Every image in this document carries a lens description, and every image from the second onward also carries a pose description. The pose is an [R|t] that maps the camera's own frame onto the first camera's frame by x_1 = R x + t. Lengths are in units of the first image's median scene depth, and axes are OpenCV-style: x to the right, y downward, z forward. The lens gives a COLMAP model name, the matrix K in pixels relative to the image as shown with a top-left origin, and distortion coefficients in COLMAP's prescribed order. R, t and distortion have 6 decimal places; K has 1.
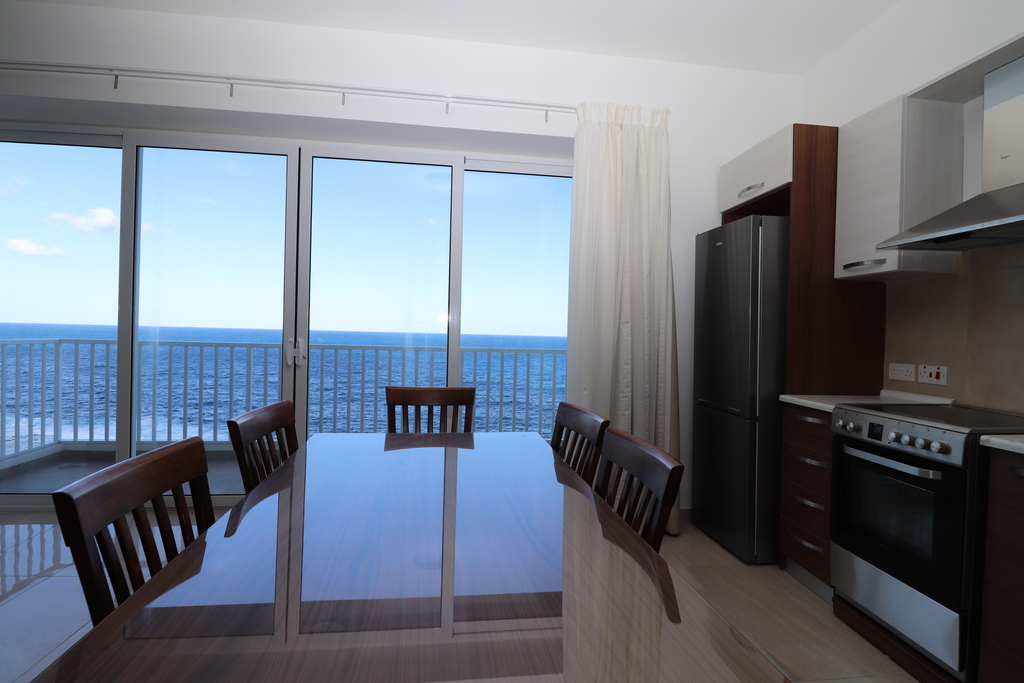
lens RADIAL K [[505.5, 0, 514.4], [0, 505.5, 339.2], [0, 0, 1]] dist [-0.000165, -0.000464]
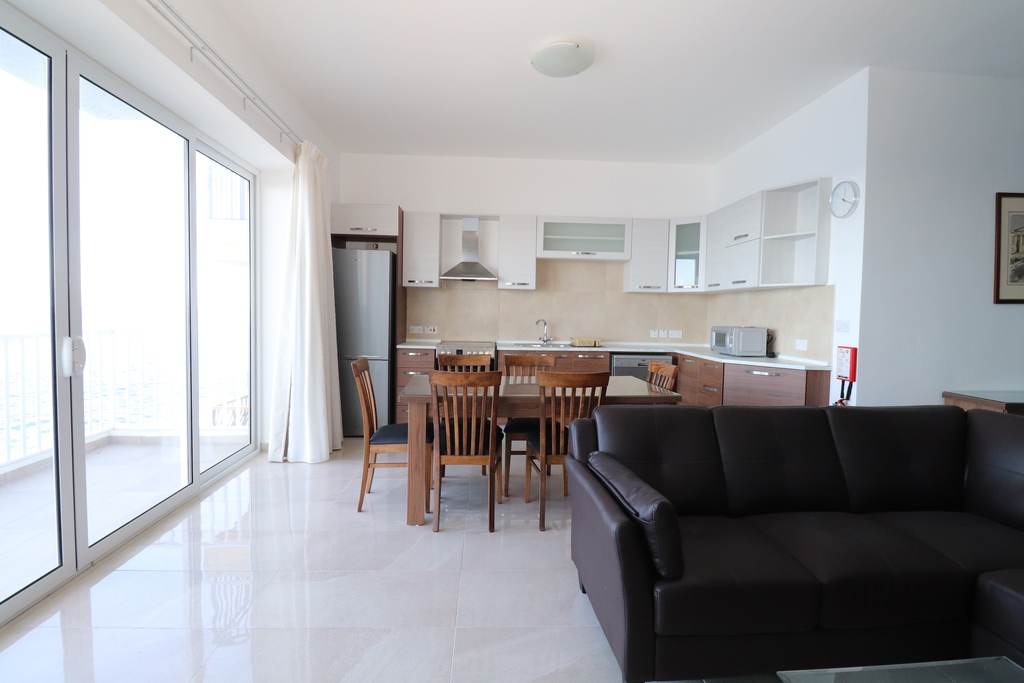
lens RADIAL K [[505.5, 0, 514.4], [0, 505.5, 339.2], [0, 0, 1]] dist [-0.000165, -0.000464]
pose [[0.056750, -0.070477, 0.995898, -1.569051], [-0.028464, 0.996986, 0.072176, -0.071757], [-0.997983, -0.032443, 0.054573, 0.471261]]
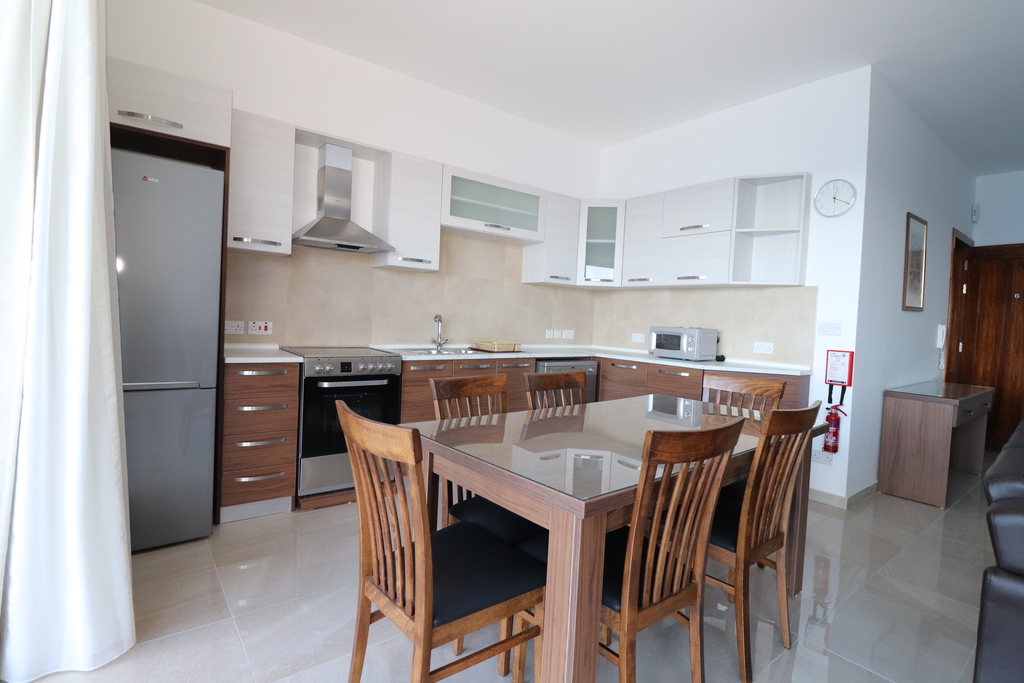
lens RADIAL K [[505.5, 0, 514.4], [0, 505.5, 339.2], [0, 0, 1]] dist [-0.000165, -0.000464]
pose [[-0.527180, -0.078045, 0.846162, -0.736488], [-0.063649, 0.996603, 0.052266, -0.016614], [-0.847367, -0.026304, -0.530356, 1.150905]]
